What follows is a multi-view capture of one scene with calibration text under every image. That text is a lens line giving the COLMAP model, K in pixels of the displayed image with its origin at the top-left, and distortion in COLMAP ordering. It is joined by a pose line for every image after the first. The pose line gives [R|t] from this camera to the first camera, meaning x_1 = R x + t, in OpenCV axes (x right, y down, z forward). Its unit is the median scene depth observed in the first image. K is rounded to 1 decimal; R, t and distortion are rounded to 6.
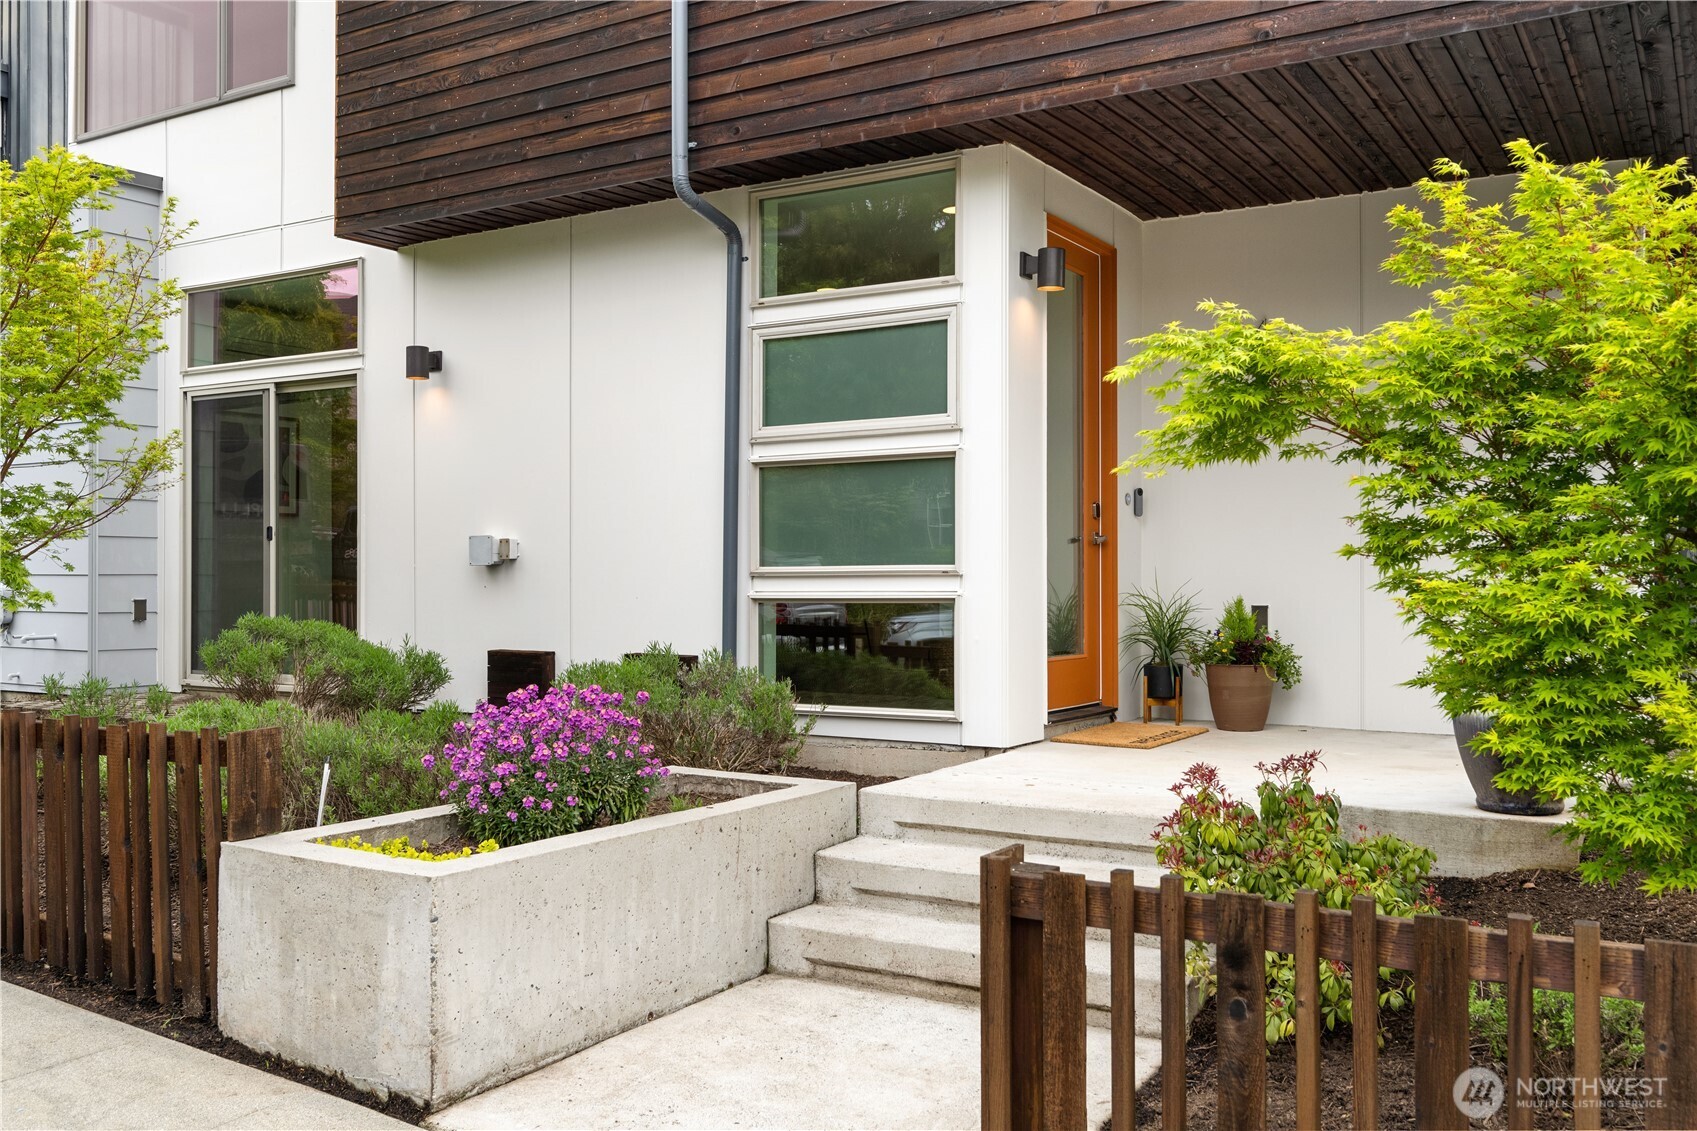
lens RADIAL K [[1464.5, 0, 847.8], [0, 1464.5, 578.2], [0, 0, 1]] dist [-0.014232, -0.001197]
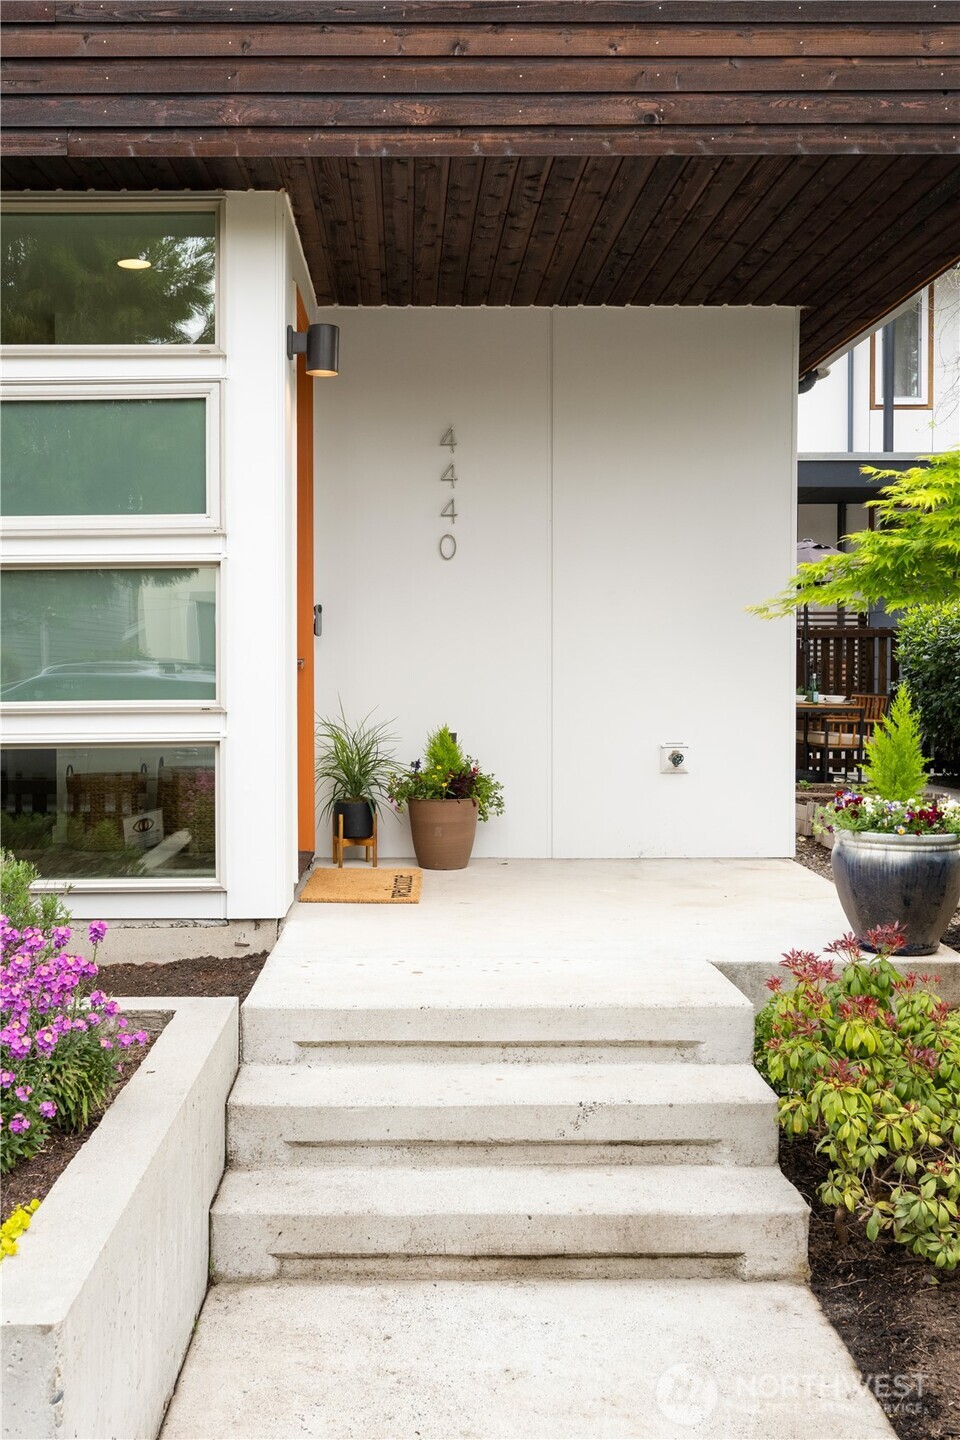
lens RADIAL K [[1452.8, 0, 480.4], [0, 1452.8, 705.1], [0, 0, 1]] dist [-0.004327, 0.000000]
pose [[0.851517, -0.015006, 0.524112, -0.286733], [0.003303, 0.999724, 0.023256, -0.031076], [-0.524316, -0.018071, 0.851332, 0.291424]]
